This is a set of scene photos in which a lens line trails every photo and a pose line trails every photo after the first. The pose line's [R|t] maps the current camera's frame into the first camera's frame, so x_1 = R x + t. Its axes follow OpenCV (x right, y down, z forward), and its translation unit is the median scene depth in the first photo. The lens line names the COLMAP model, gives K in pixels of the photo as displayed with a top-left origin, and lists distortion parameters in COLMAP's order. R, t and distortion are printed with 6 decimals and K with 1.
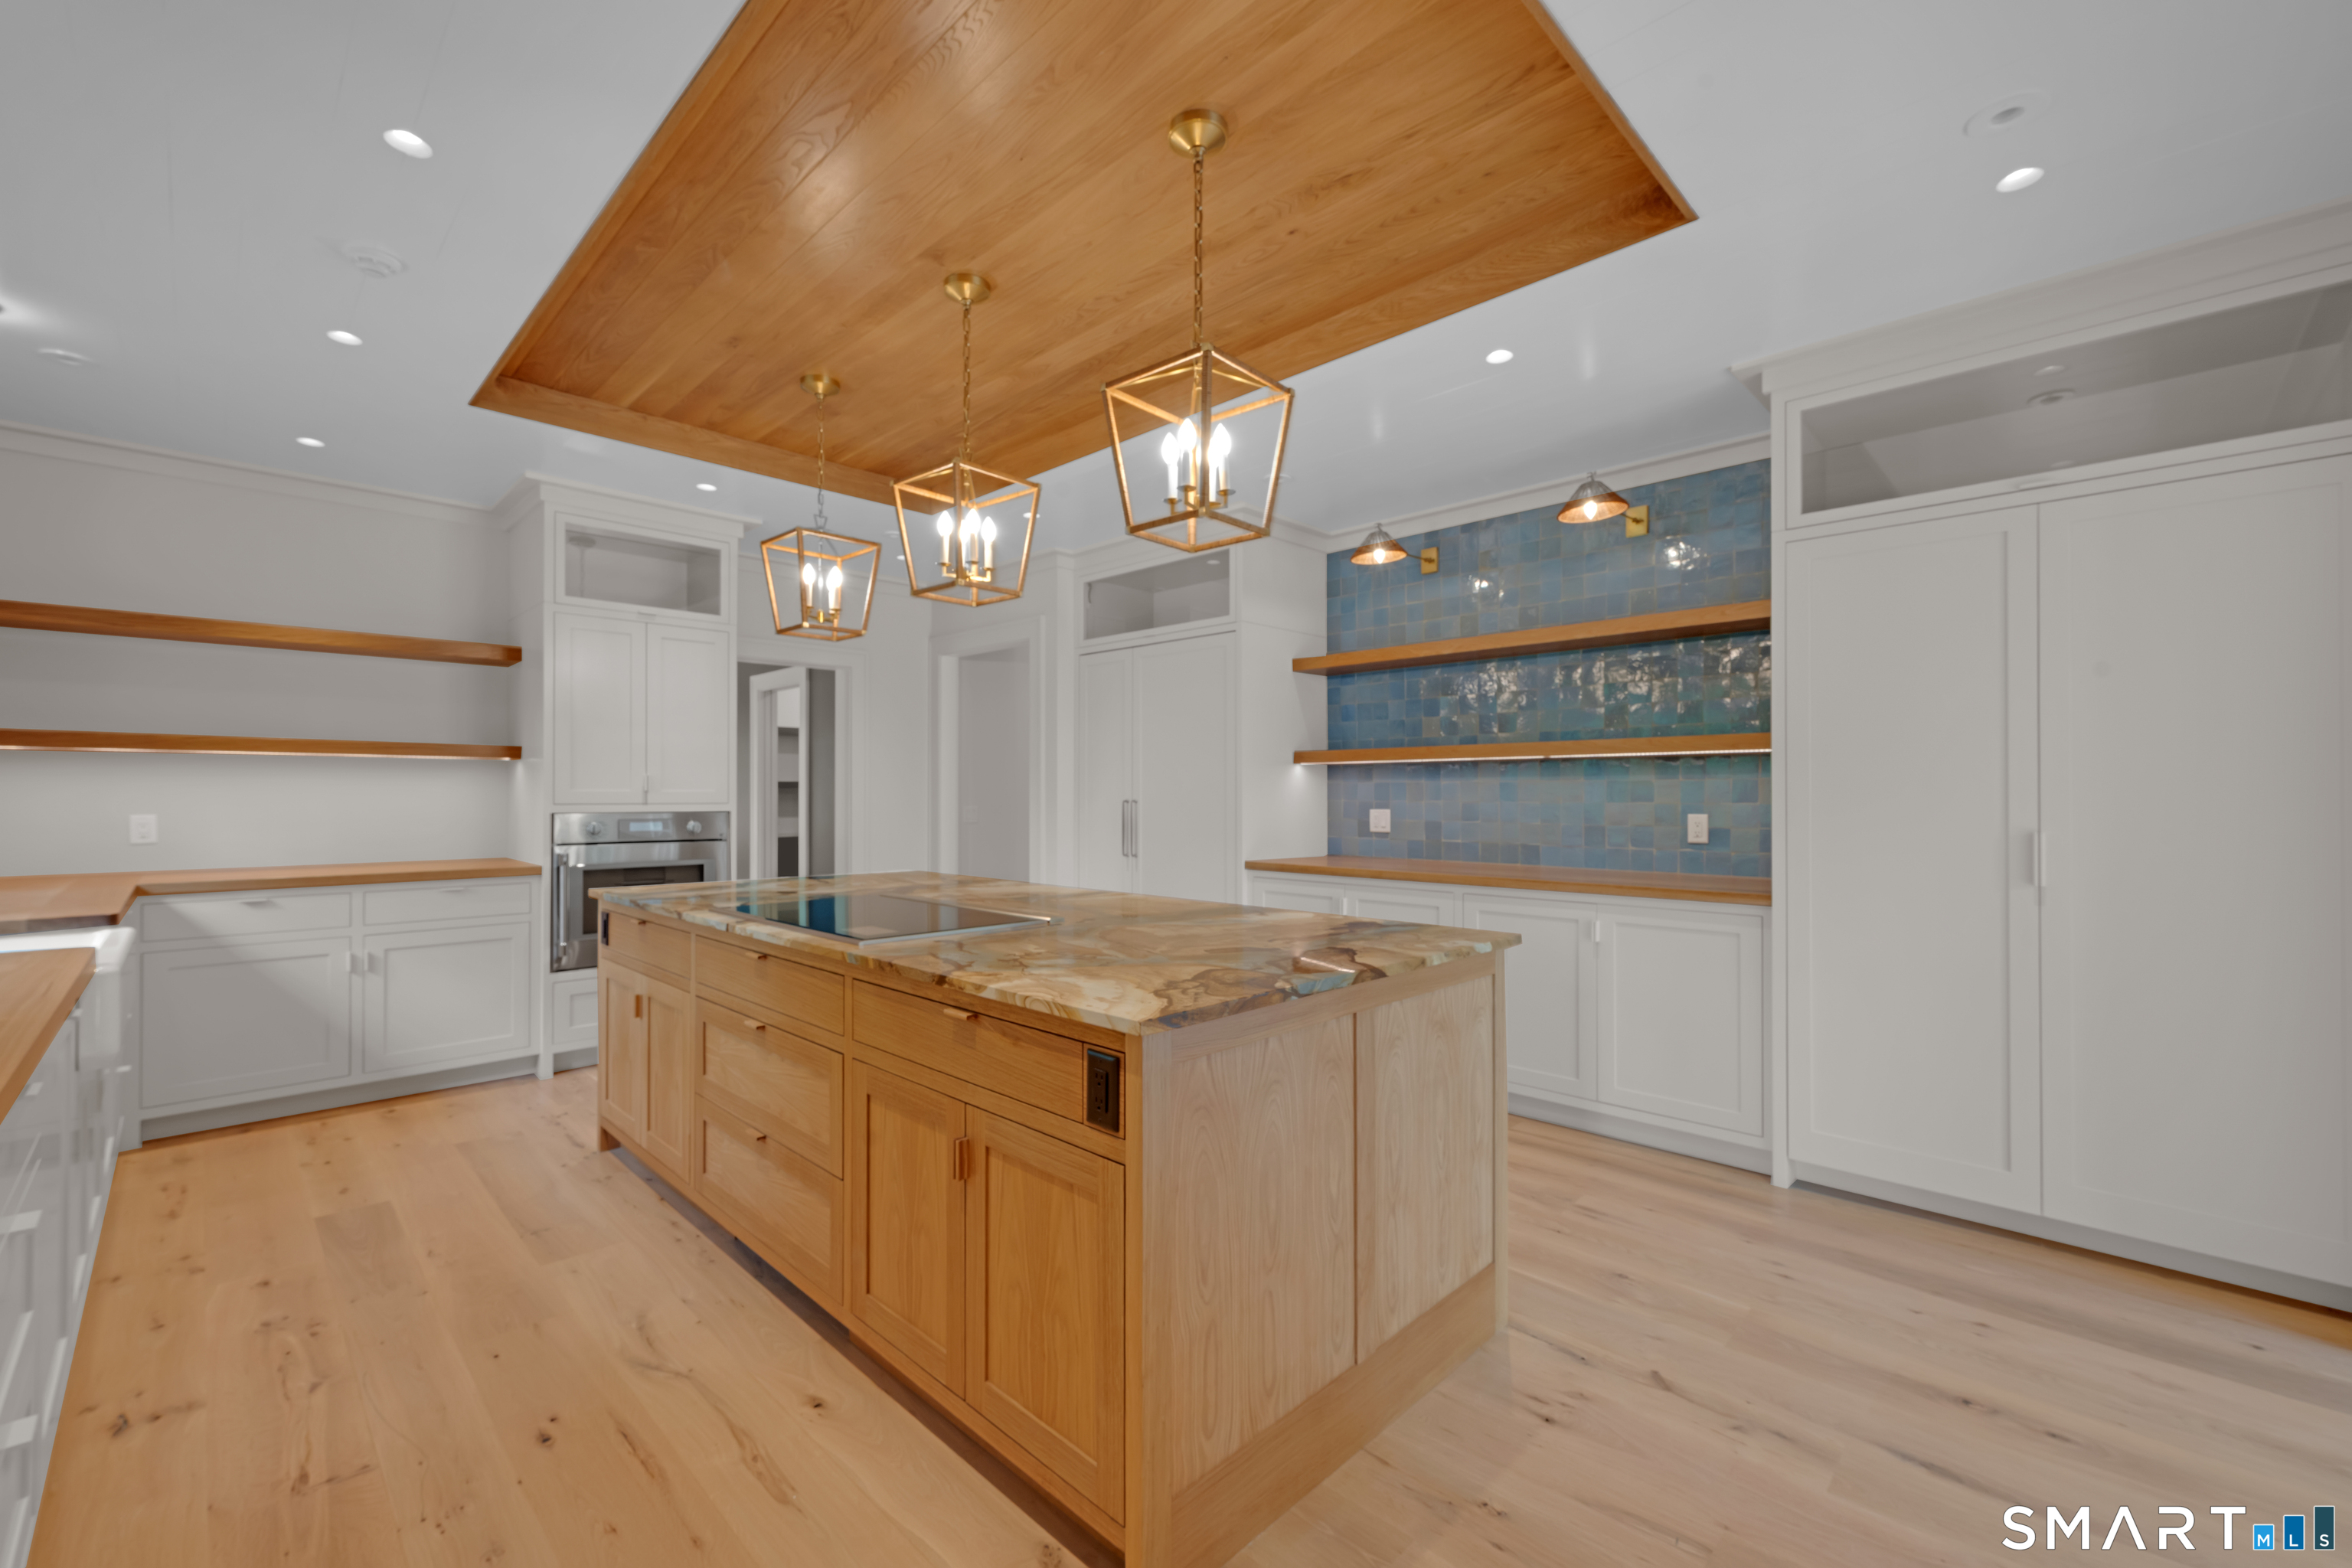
lens RADIAL K [[963.6, 0, 1170.1], [0, 963.6, 791.2], [0, 0, 1]] dist [0.001744, 0.000002]
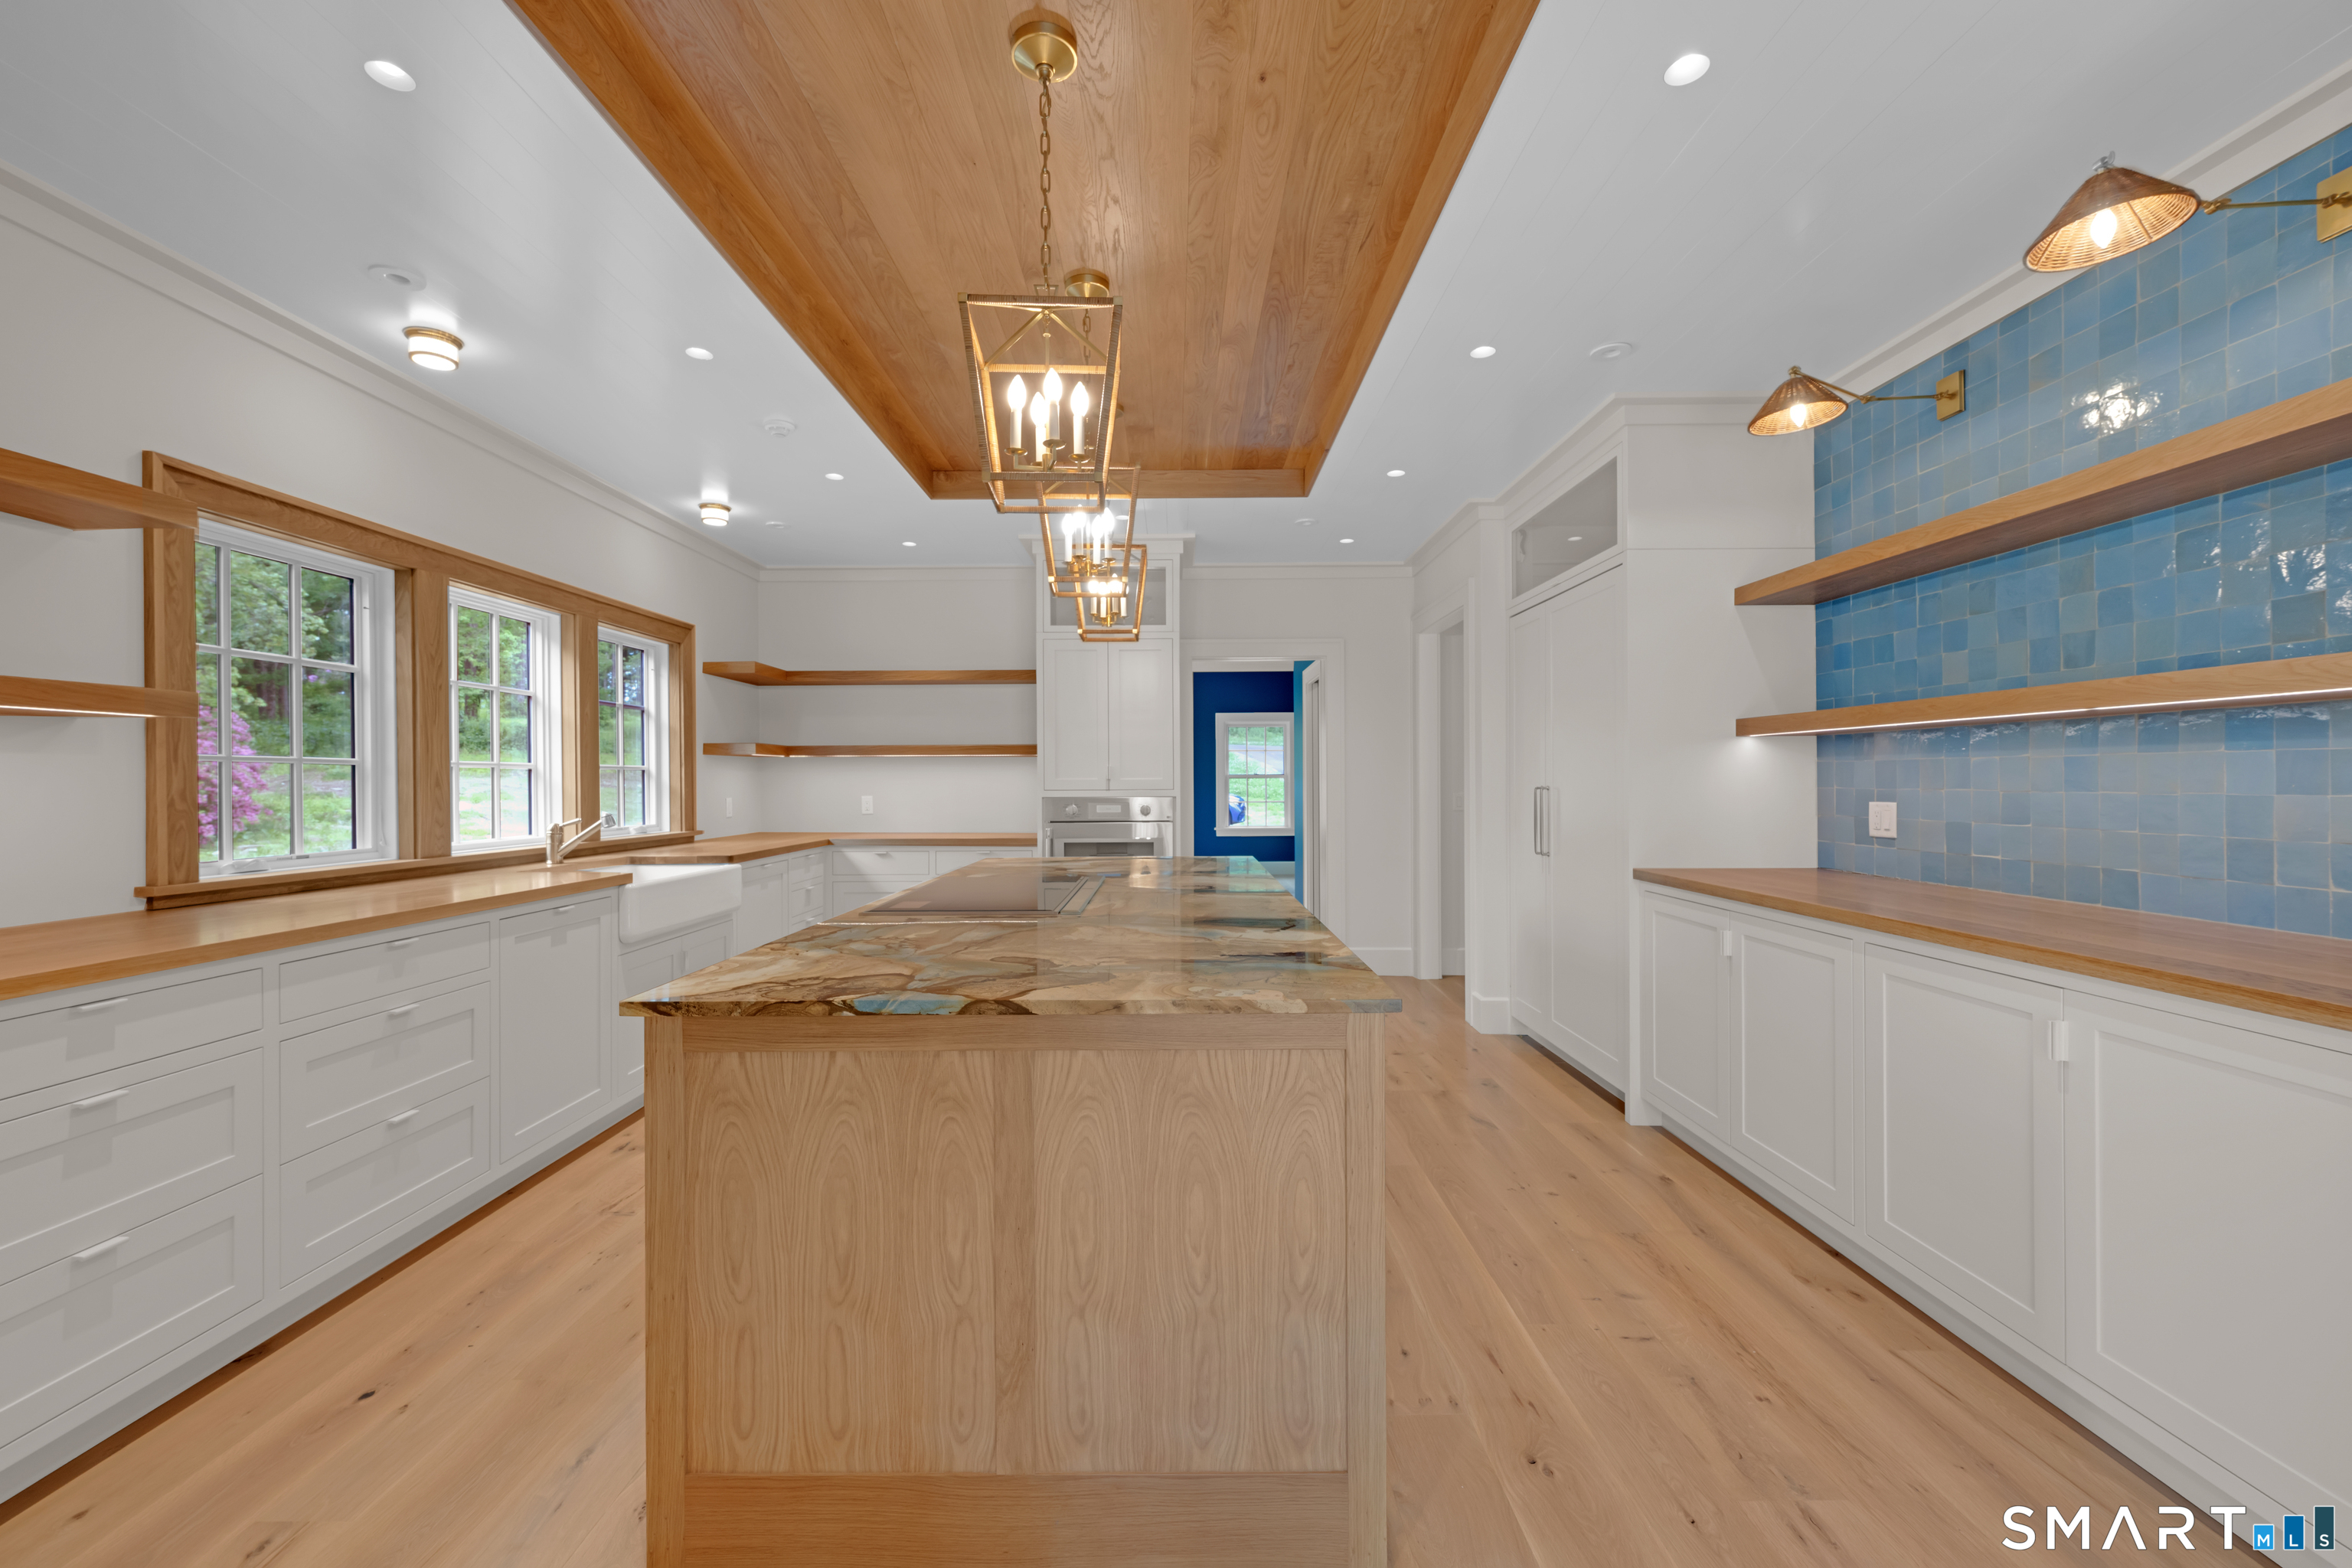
lens RADIAL K [[963.6, 0, 1179.1], [0, 963.6, 781.5], [0, 0, 1]] dist [0.001744, 0.000002]
pose [[0.694969, -0.002595, -0.719035, 0.370401], [0.008581, 0.999952, 0.004685, -0.001816], [0.718988, -0.009426, 0.694958, 0.222520]]
